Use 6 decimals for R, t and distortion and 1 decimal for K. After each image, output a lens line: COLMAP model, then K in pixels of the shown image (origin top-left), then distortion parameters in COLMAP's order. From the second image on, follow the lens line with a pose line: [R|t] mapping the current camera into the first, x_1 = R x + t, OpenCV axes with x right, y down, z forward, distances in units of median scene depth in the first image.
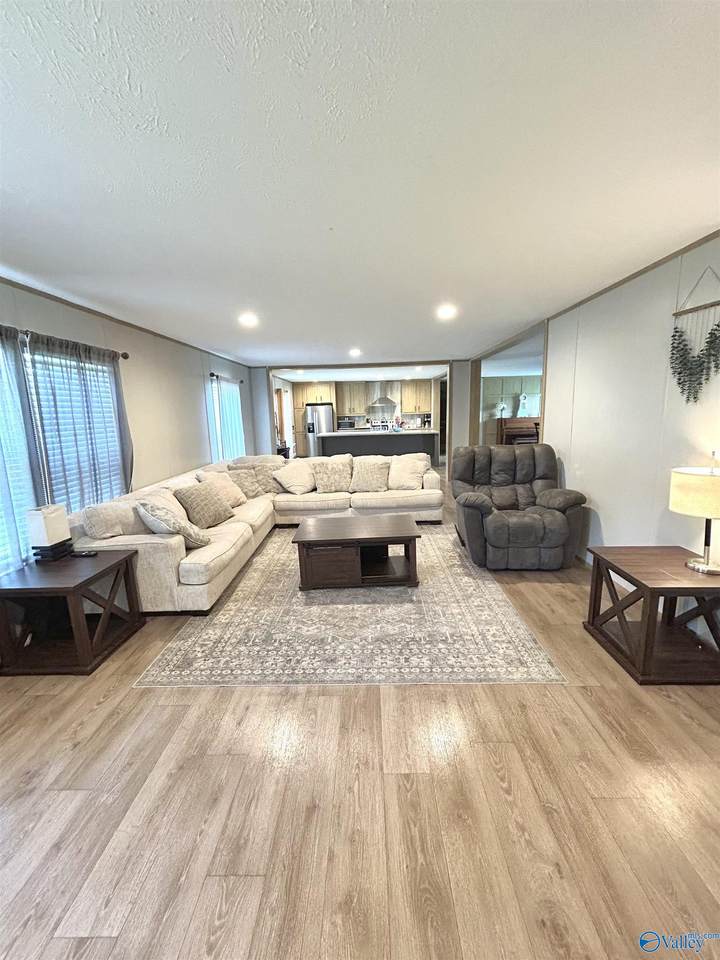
lens RADIAL K [[396.6, 0, 355.4], [0, 396.6, 475.8], [0, 0, 1]] dist [0.001591, -0.000124]
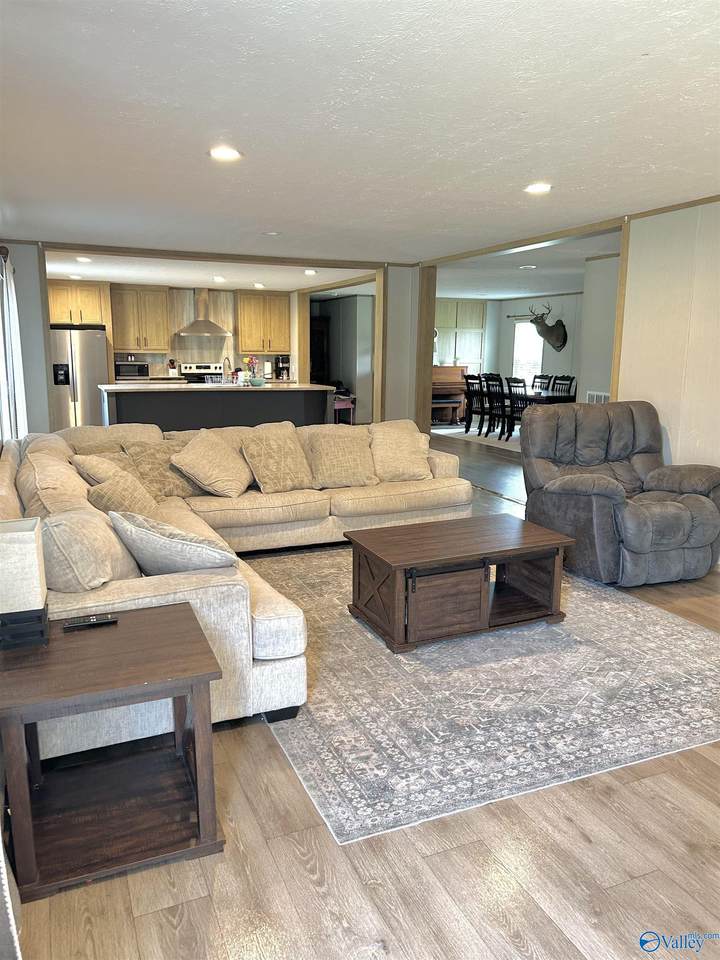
lens RADIAL K [[739.1, 0, 361.1], [0, 739.1, 485.0], [0, 0, 1]] dist [0.023823, -0.007616]
pose [[0.902832, -0.037288, 0.428374, -0.468865], [0.030963, 0.999284, 0.021726, 0.017814], [-0.428878, -0.006351, 0.903340, 0.050684]]
